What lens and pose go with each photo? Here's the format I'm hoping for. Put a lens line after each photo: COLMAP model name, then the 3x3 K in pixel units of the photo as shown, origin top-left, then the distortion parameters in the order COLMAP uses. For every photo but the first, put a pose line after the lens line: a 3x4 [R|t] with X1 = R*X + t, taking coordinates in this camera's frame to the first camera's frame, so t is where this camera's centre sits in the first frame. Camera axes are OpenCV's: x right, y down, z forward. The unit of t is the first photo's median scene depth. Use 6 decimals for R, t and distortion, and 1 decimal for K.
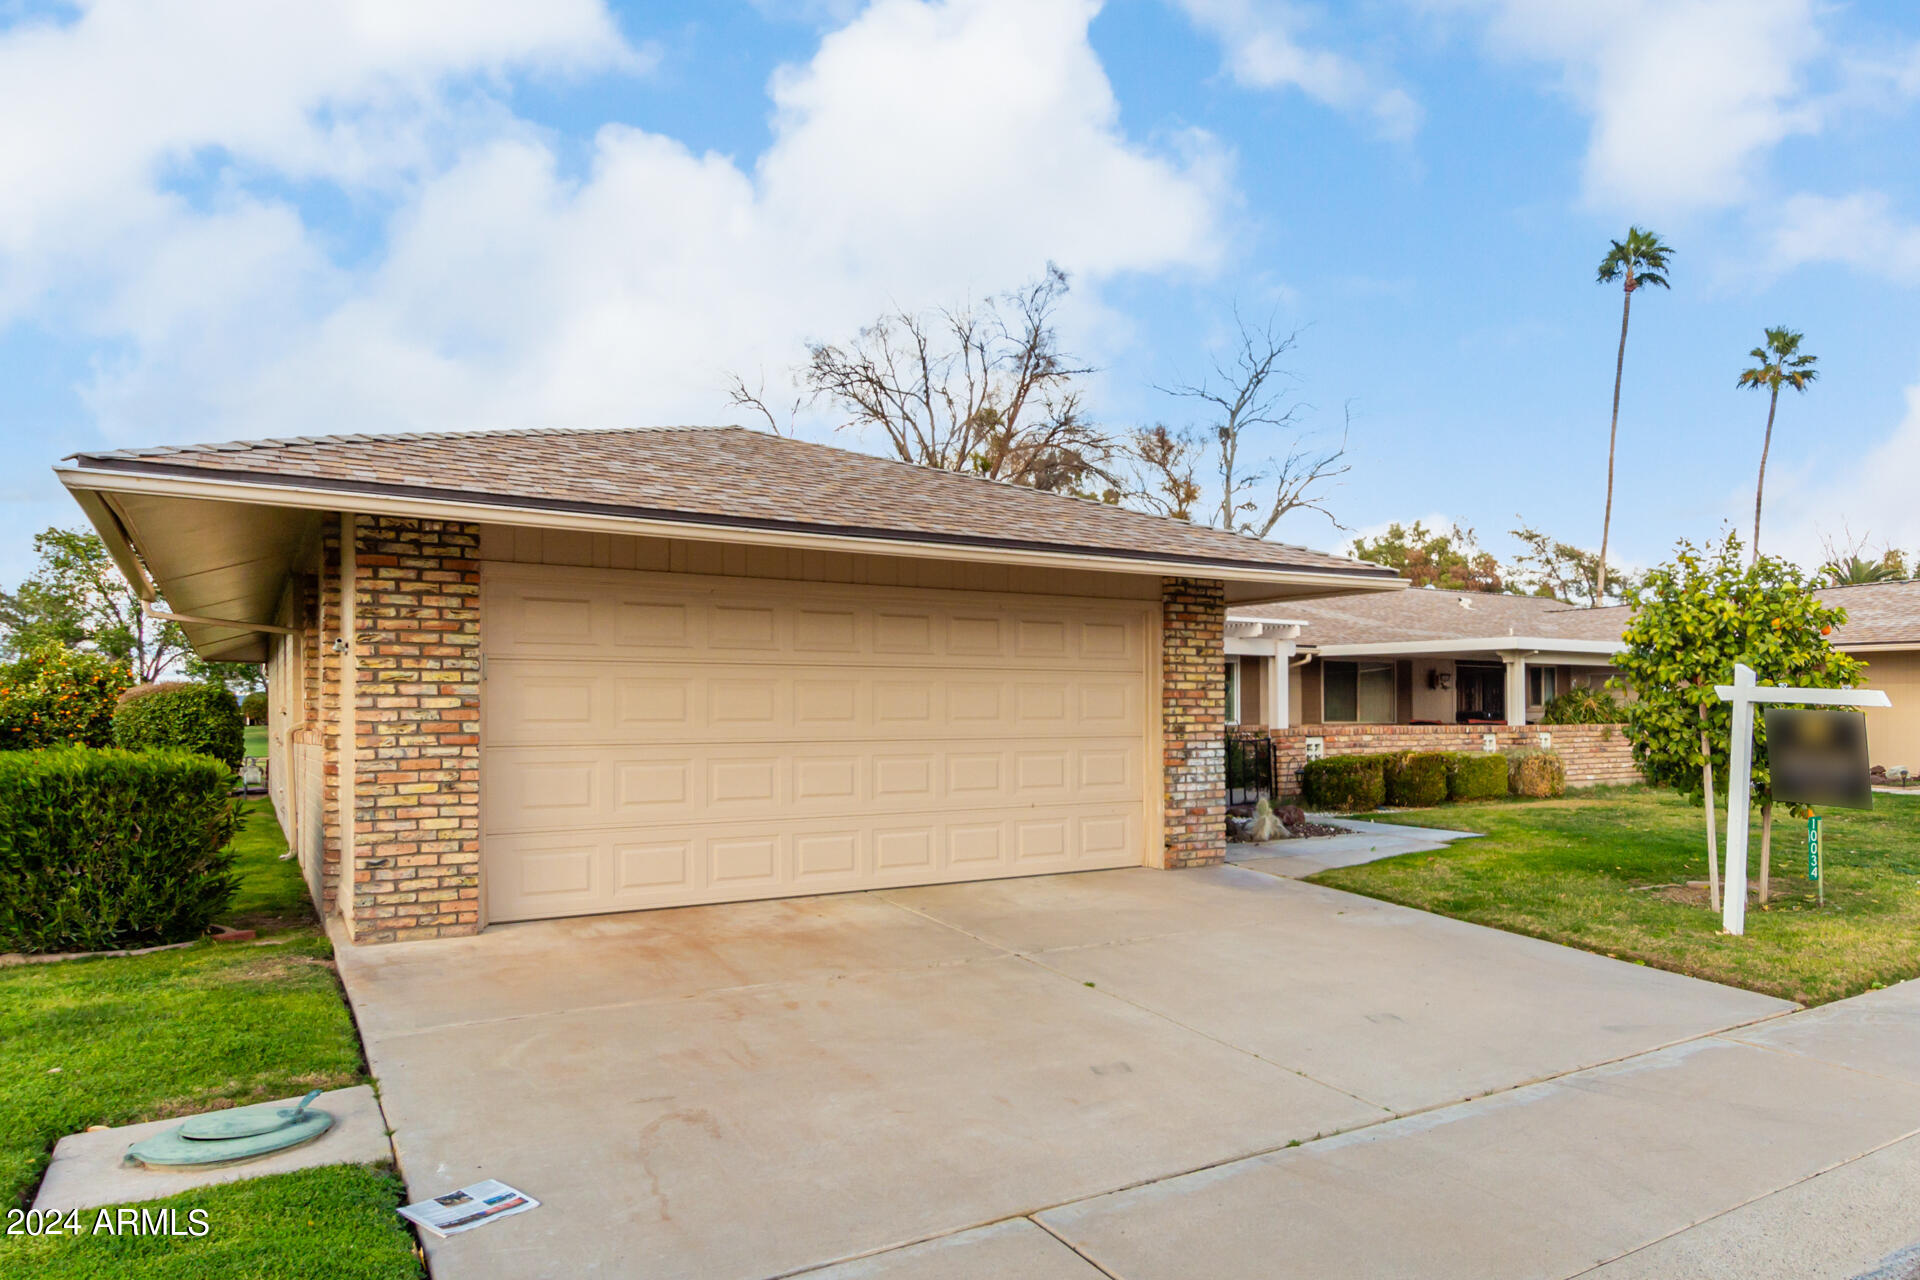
lens RADIAL K [[892.0, 0, 968.4], [0, 892.0, 656.2], [0, 0, 1]] dist [0.002405, 0.000041]
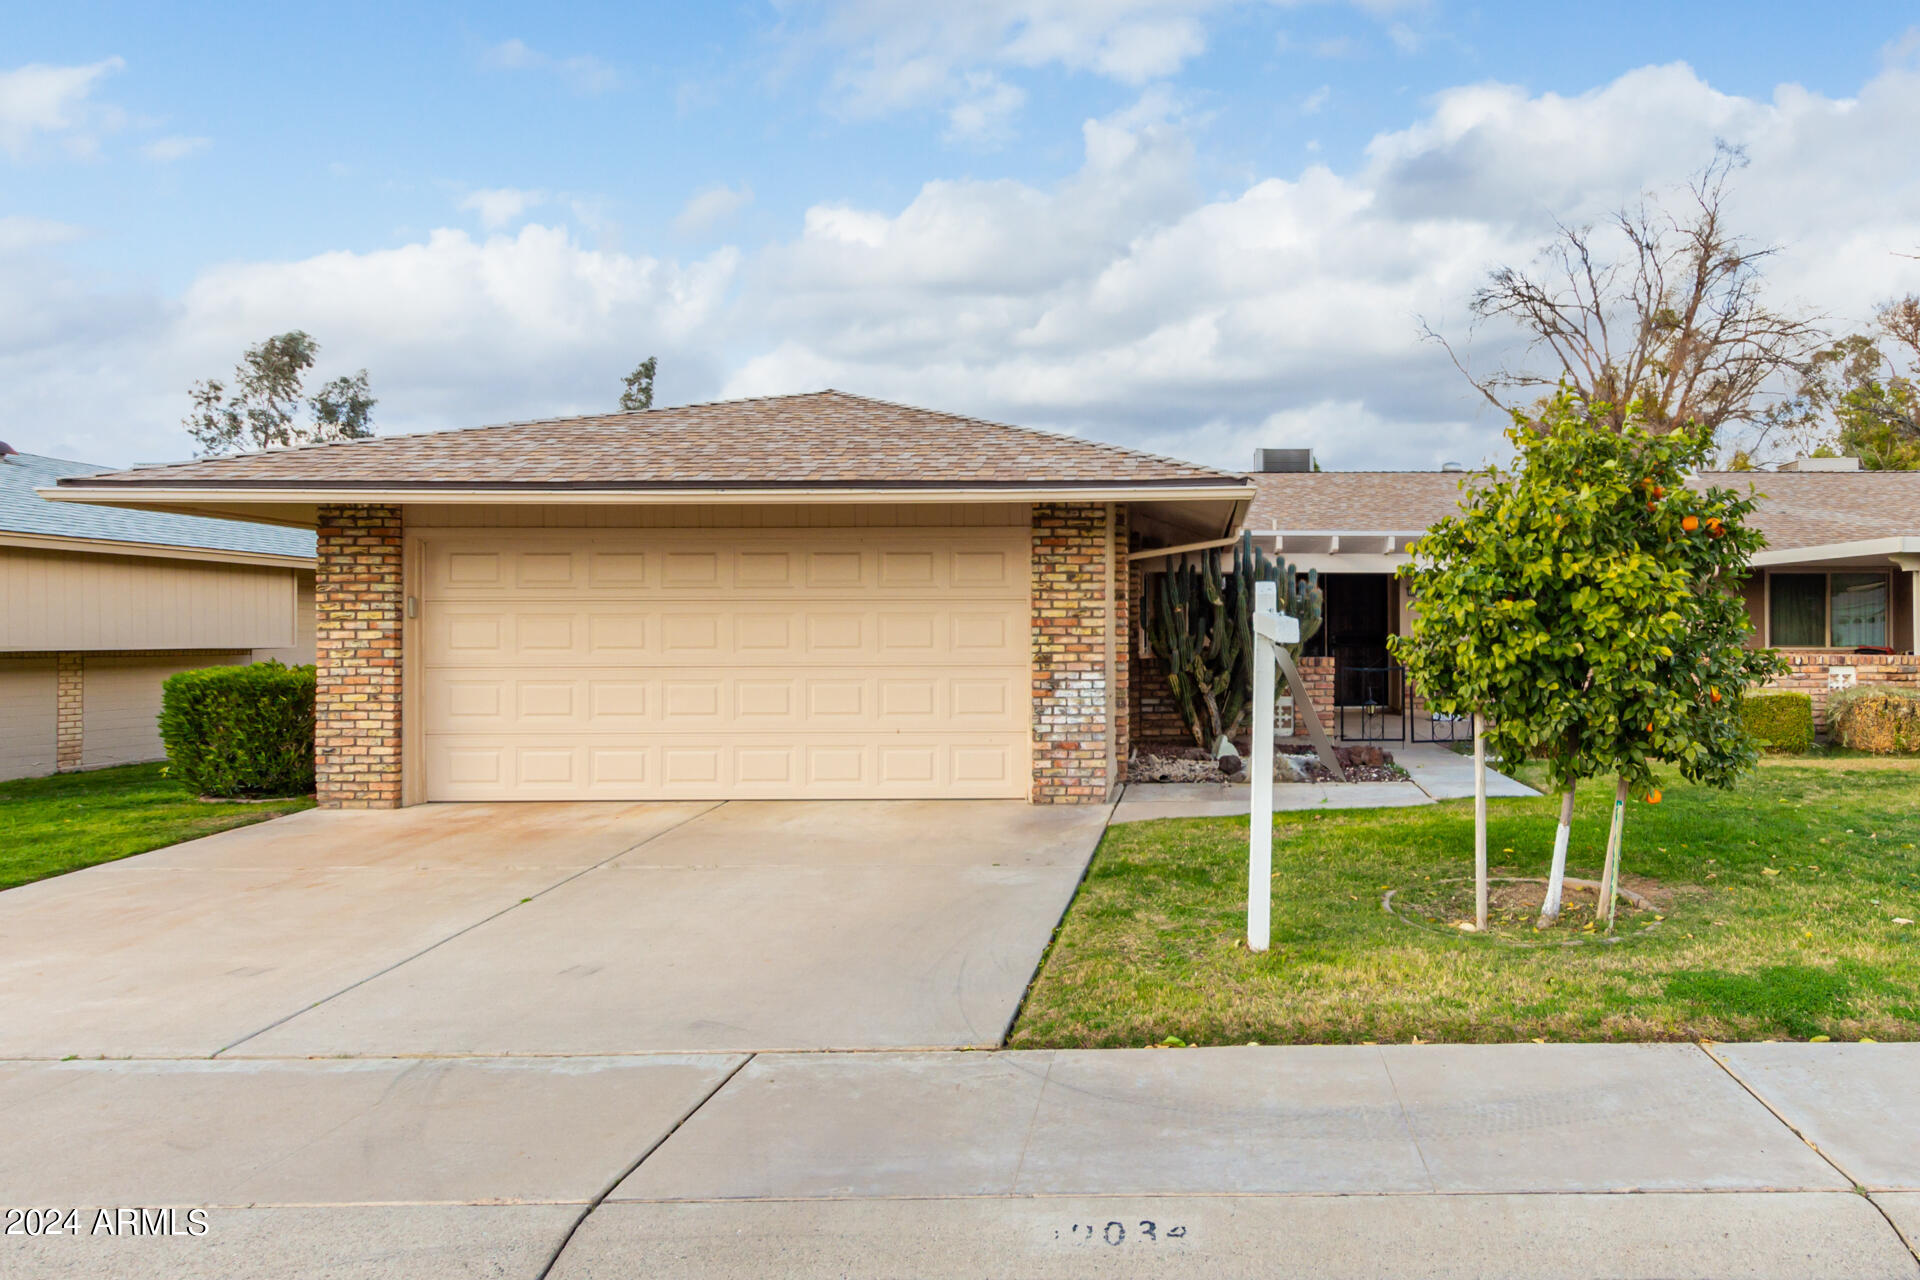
lens RADIAL K [[817.9, 0, 960.0], [0, 817.9, 590.2], [0, 0, 1]] dist [0.000905, -0.000387]
pose [[0.915118, -0.024233, -0.402457, 0.720623], [0.026330, 0.999653, -0.000324, 0.008492], [0.402326, -0.010300, 0.915439, 0.225847]]
